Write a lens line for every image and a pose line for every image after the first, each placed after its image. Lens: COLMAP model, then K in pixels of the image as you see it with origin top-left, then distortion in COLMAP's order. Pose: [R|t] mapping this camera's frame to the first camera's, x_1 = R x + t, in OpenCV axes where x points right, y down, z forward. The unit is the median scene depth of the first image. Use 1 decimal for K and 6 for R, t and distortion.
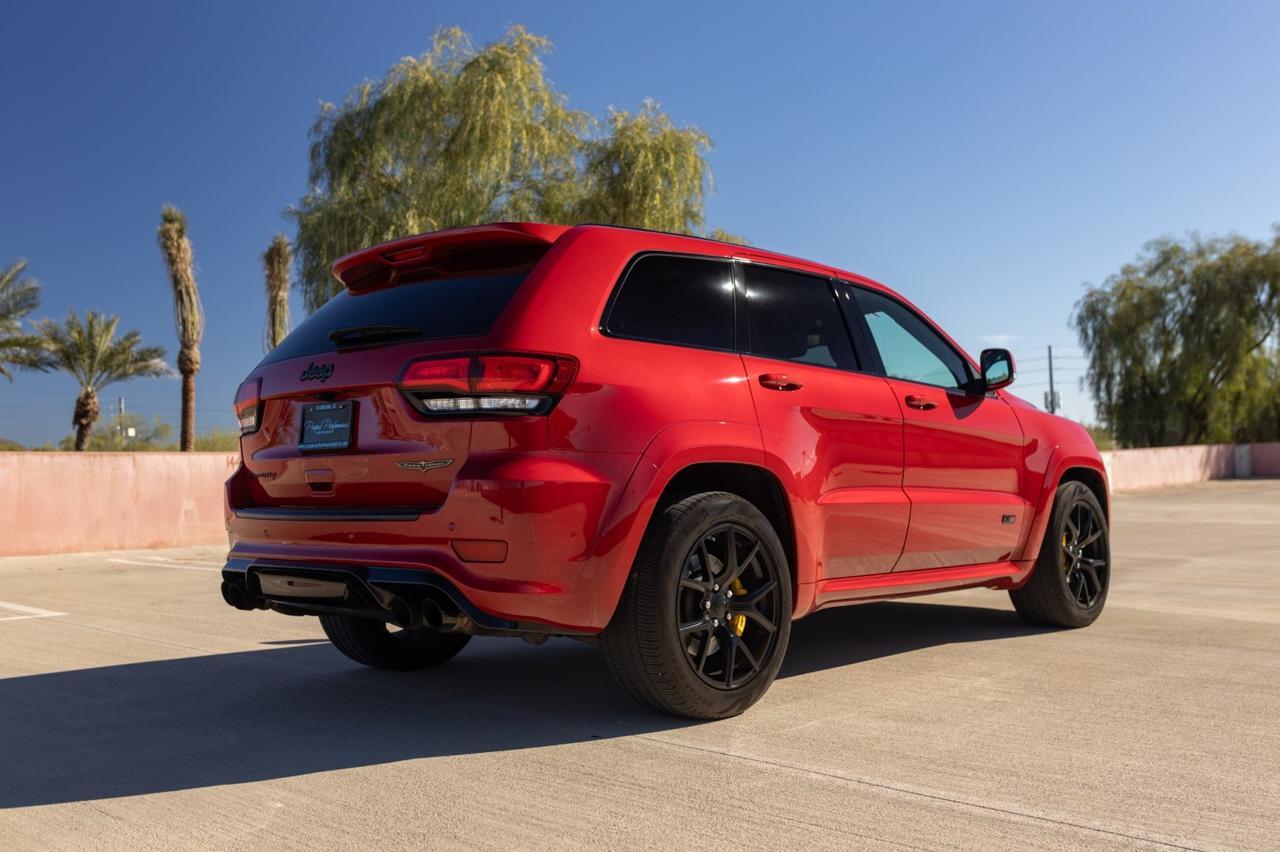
lens RADIAL K [[1210.8, 0, 645.1], [0, 1210.8, 412.4], [0, 0, 1]] dist [0.012005, 0.000000]
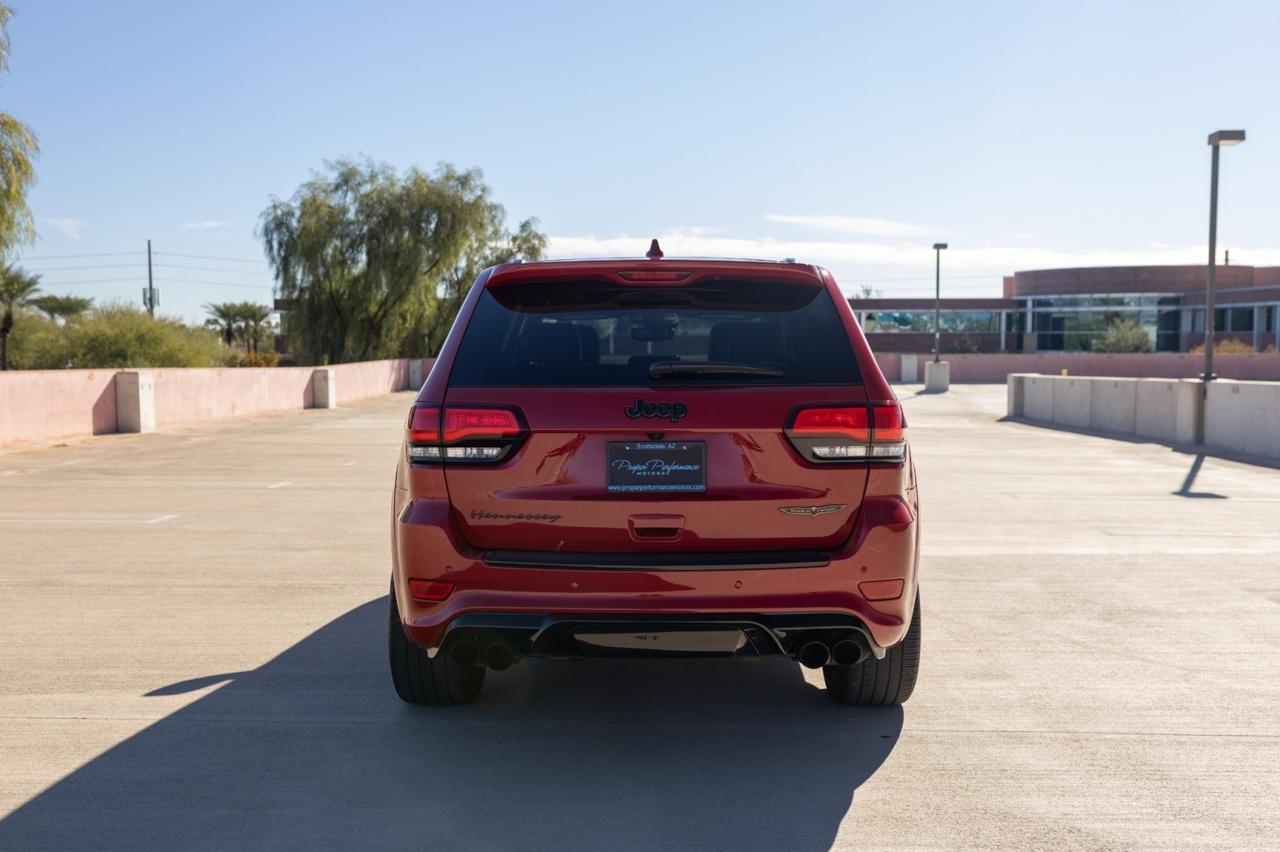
lens RADIAL K [[1210.8, 0, 639.6], [0, 1210.8, 434.6], [0, 0, 1]] dist [0.012005, 0.000000]
pose [[0.749175, -0.023072, 0.661970, -0.092263], [-0.045509, 0.995239, 0.086193, -0.009758], [-0.660807, -0.094699, 0.744558, 0.031128]]
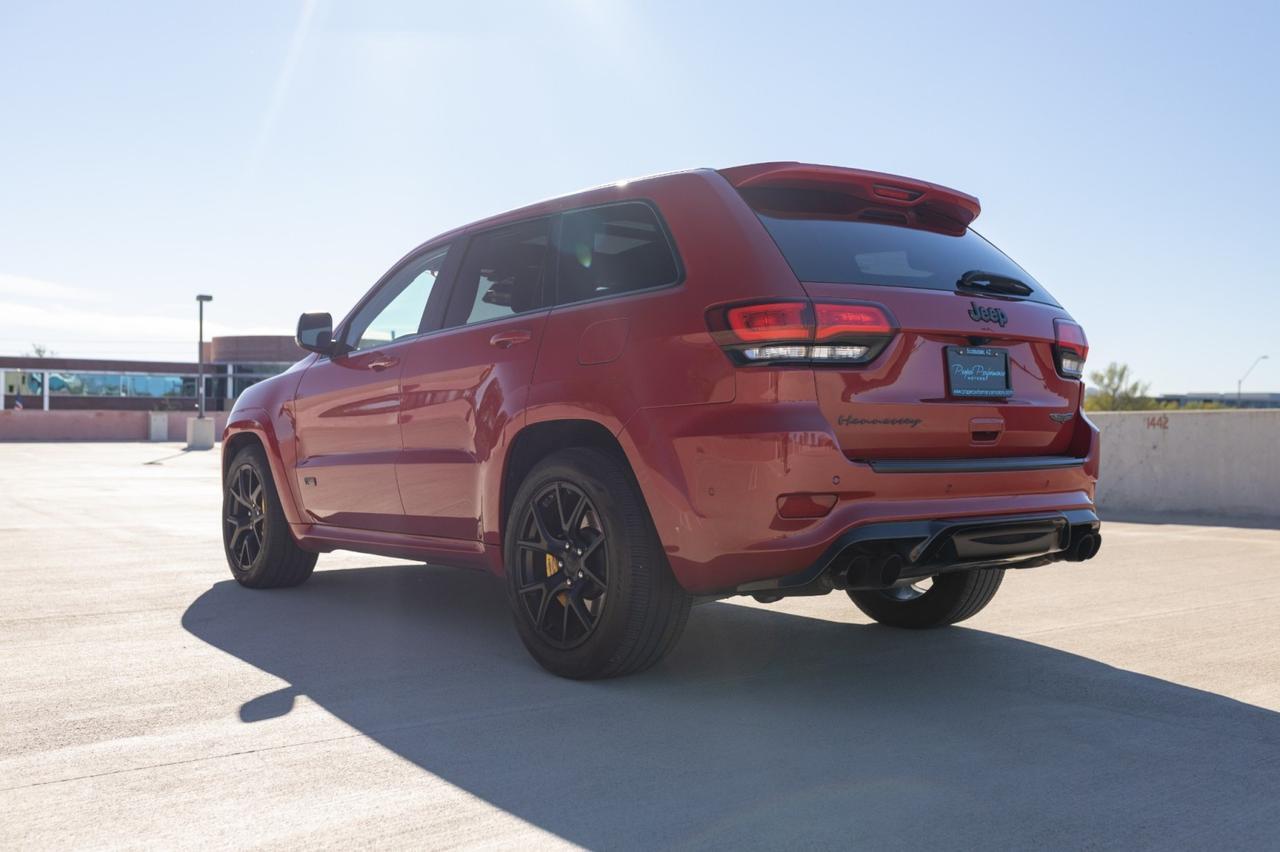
lens RADIAL K [[1210.8, 0, 643.3], [0, 1210.8, 431.1], [0, 0, 1]] dist [0.012005, 0.000000]
pose [[0.164152, 0.021259, 0.986206, -0.128516], [-0.052704, 0.998529, -0.012753, 0.008627], [-0.985026, -0.049884, 0.165031, 0.112798]]
